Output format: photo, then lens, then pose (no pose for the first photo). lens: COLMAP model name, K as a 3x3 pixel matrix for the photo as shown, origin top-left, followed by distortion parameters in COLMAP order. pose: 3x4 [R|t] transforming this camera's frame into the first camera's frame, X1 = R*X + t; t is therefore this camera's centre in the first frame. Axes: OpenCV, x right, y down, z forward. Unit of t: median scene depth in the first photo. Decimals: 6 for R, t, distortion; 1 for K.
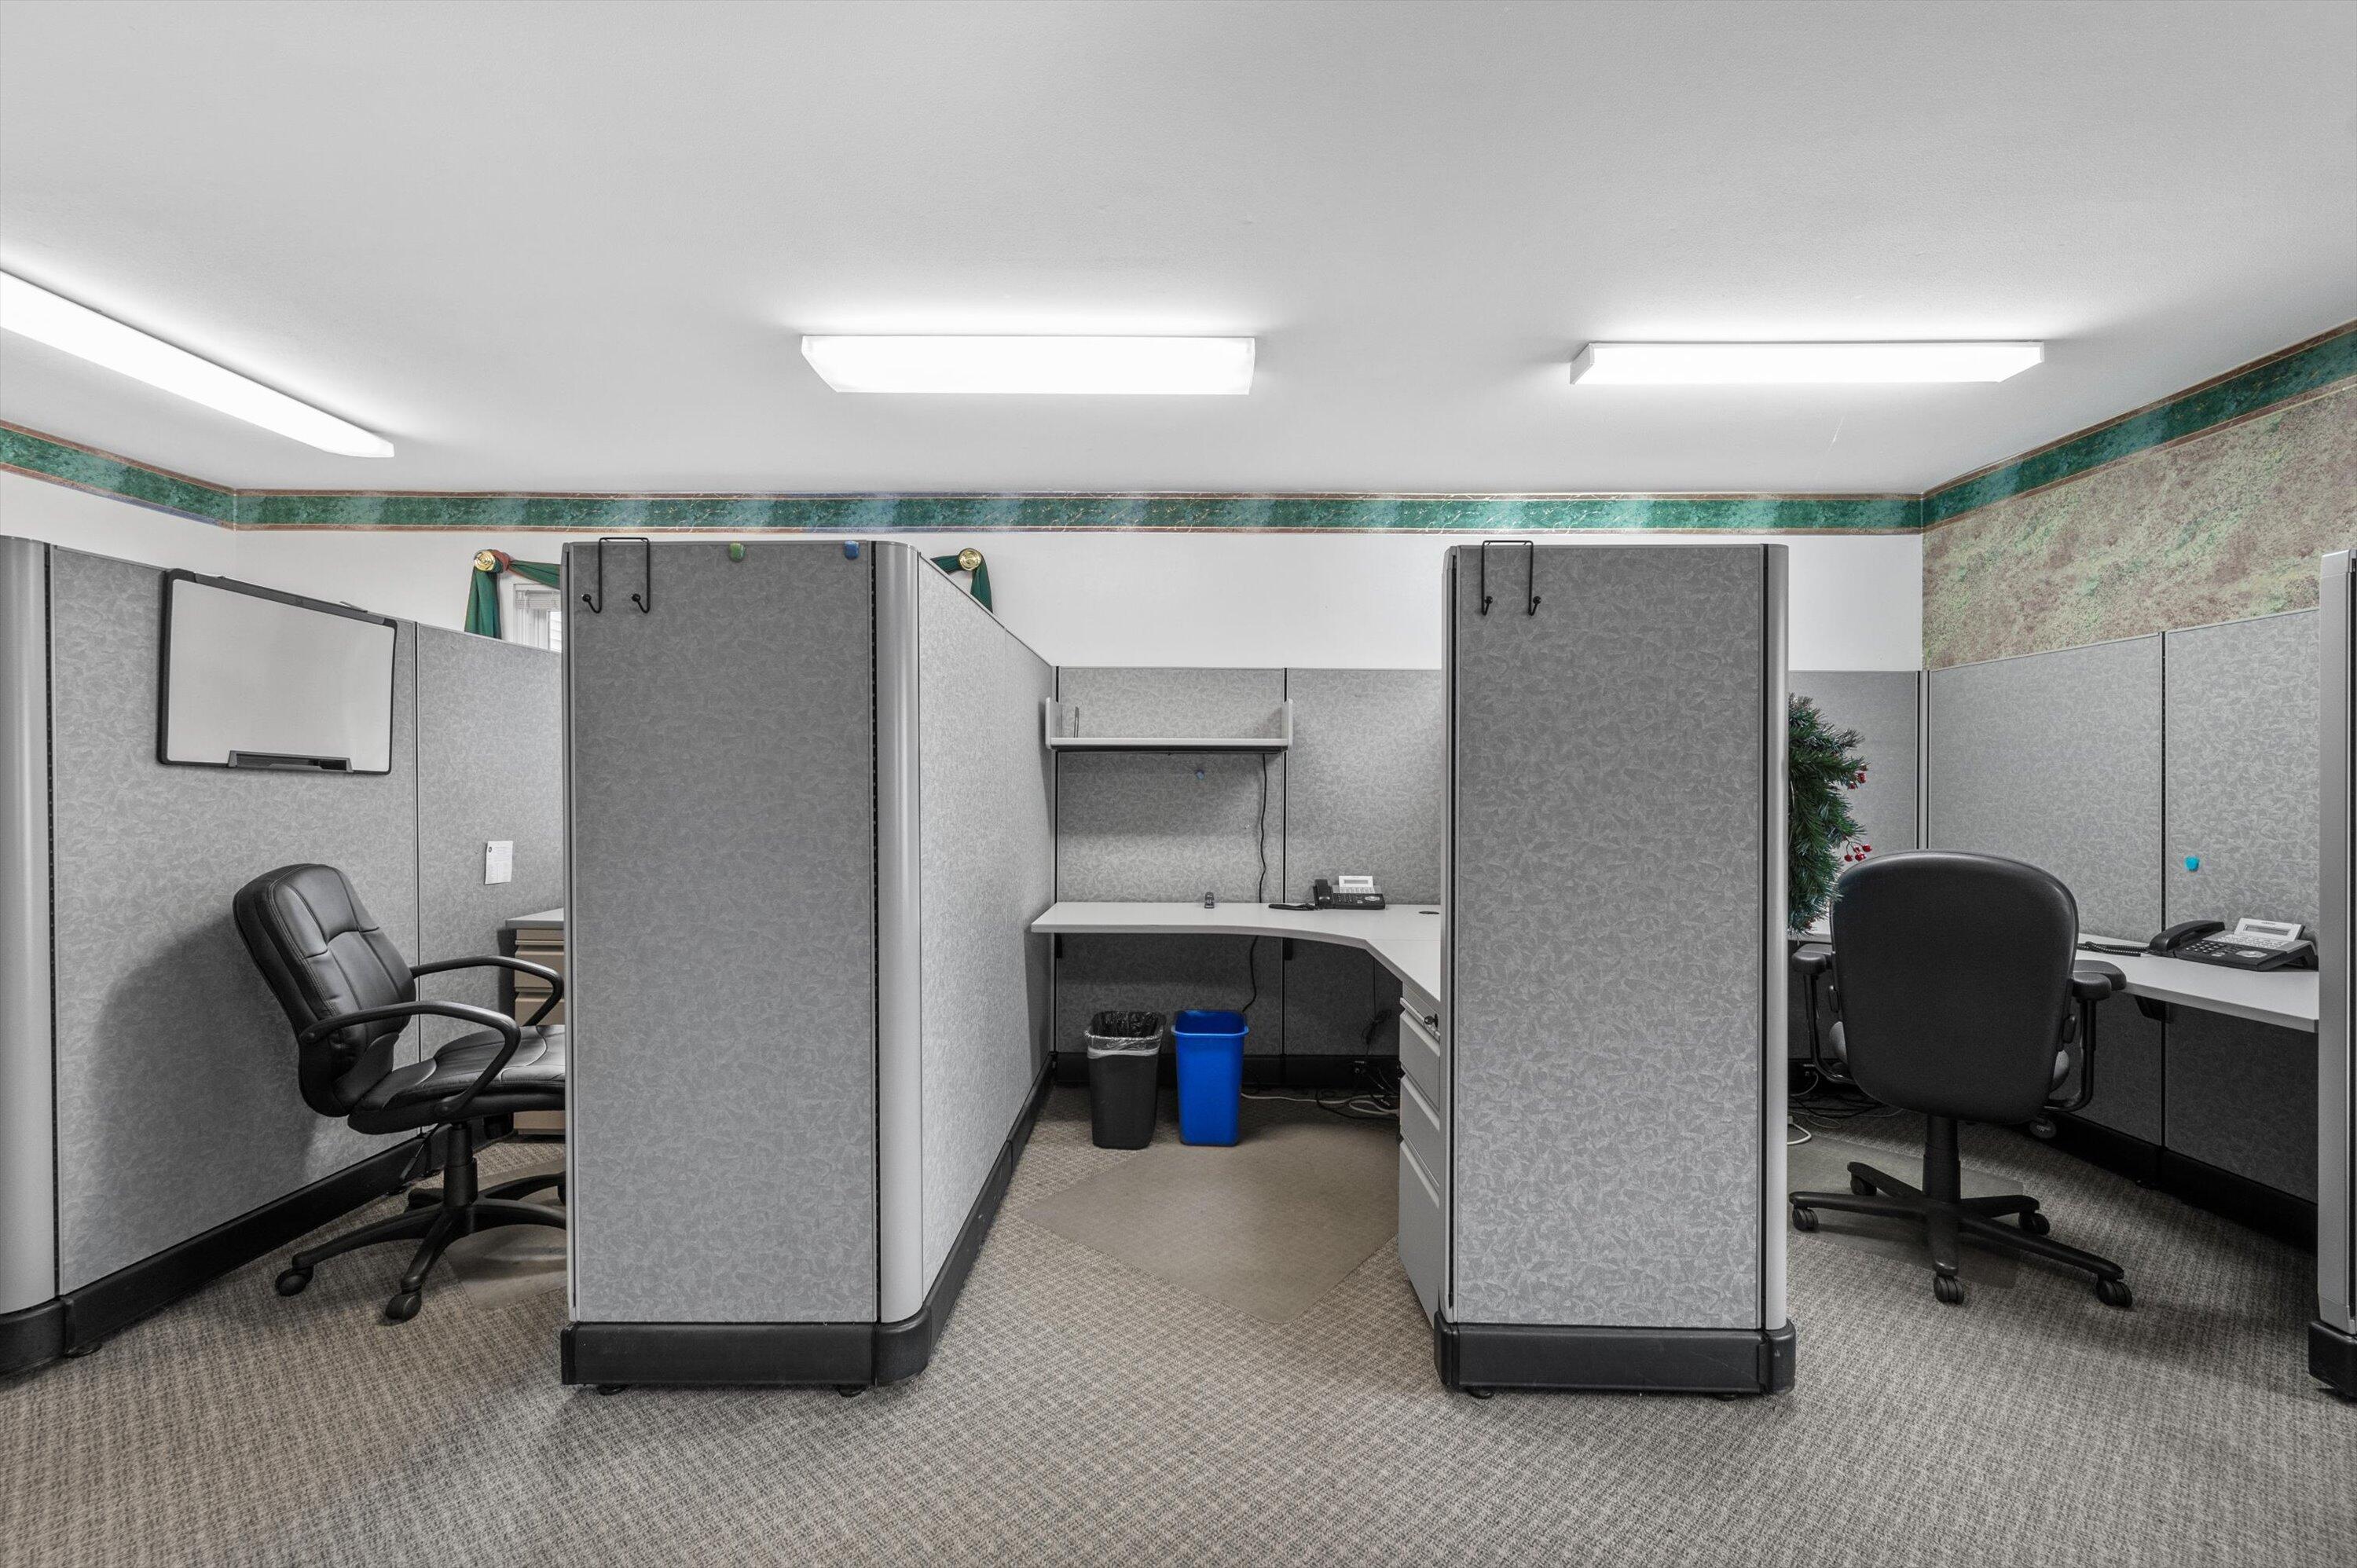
lens RADIAL K [[940.3, 0, 1175.4], [0, 940.3, 789.7], [0, 0, 1]] dist [-0.003616, -0.000370]
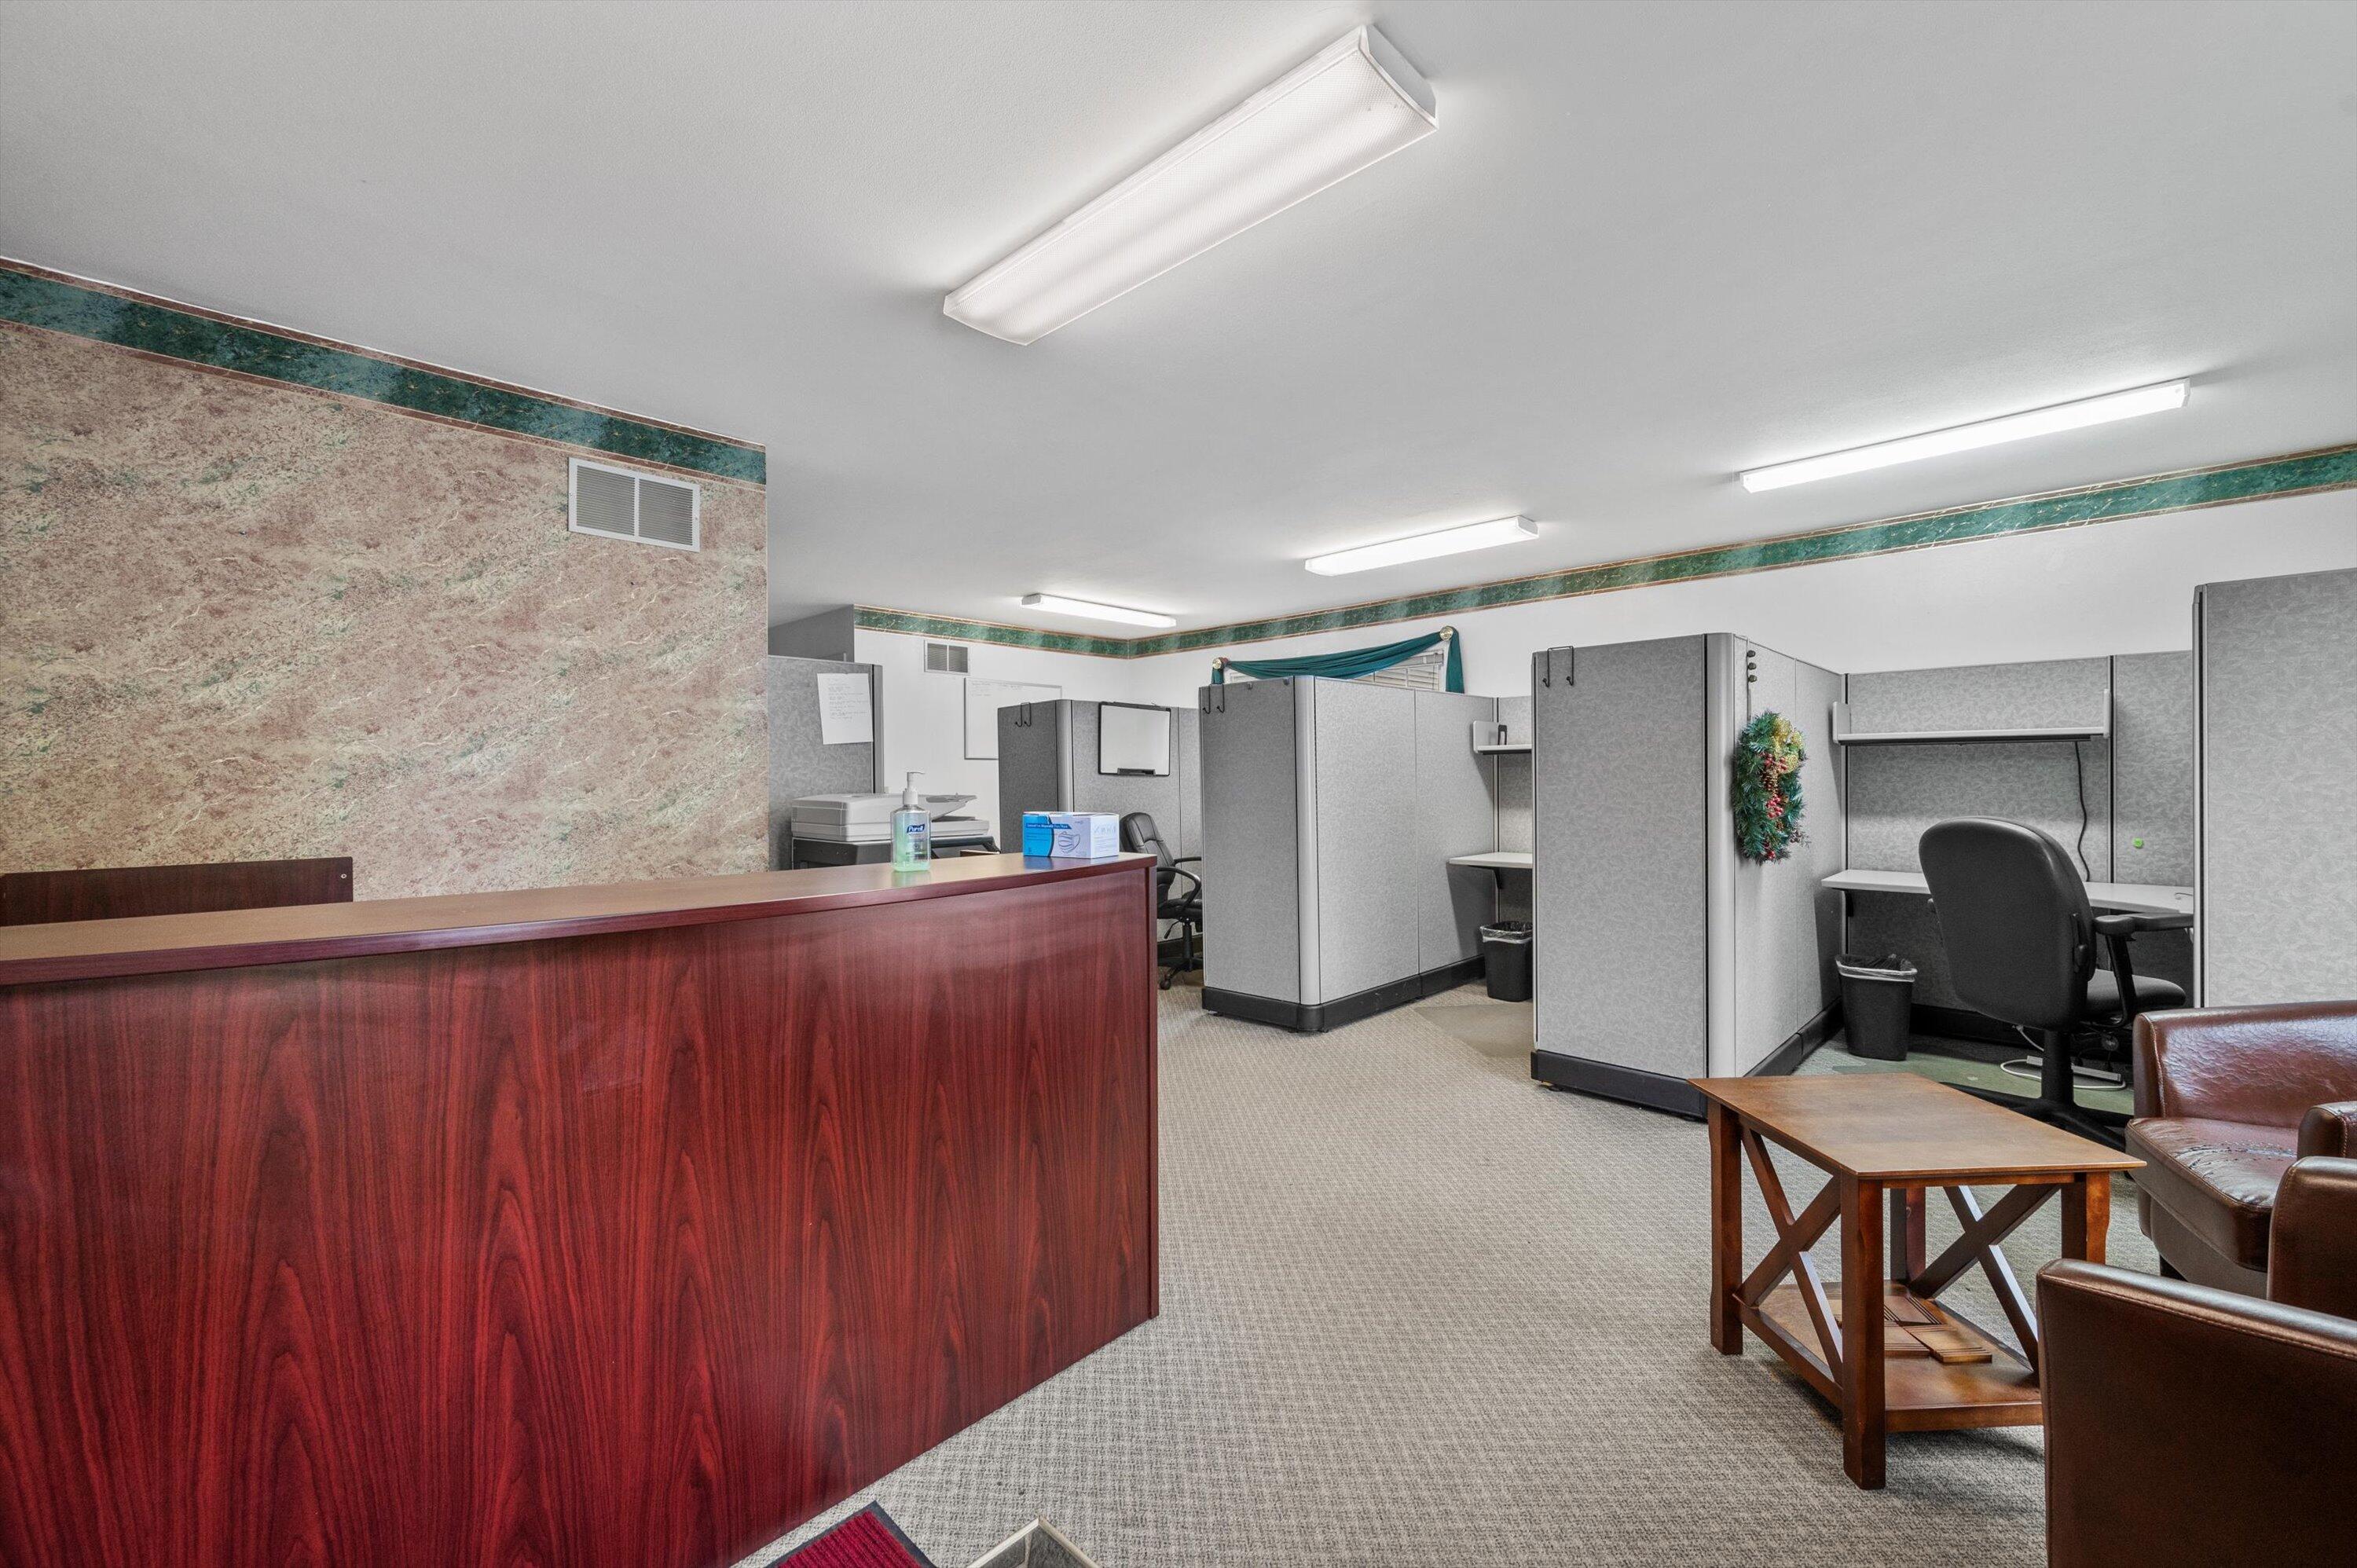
lens RADIAL K [[940.3, 0, 1183.6], [0, 940.3, 776.2], [0, 0, 1]] dist [-0.003616, -0.000370]
pose [[0.723704, -0.014481, -0.689959, 1.030141], [0.013635, 0.999885, -0.006684, 0.000780], [0.689976, -0.004571, 0.723818, -0.850553]]
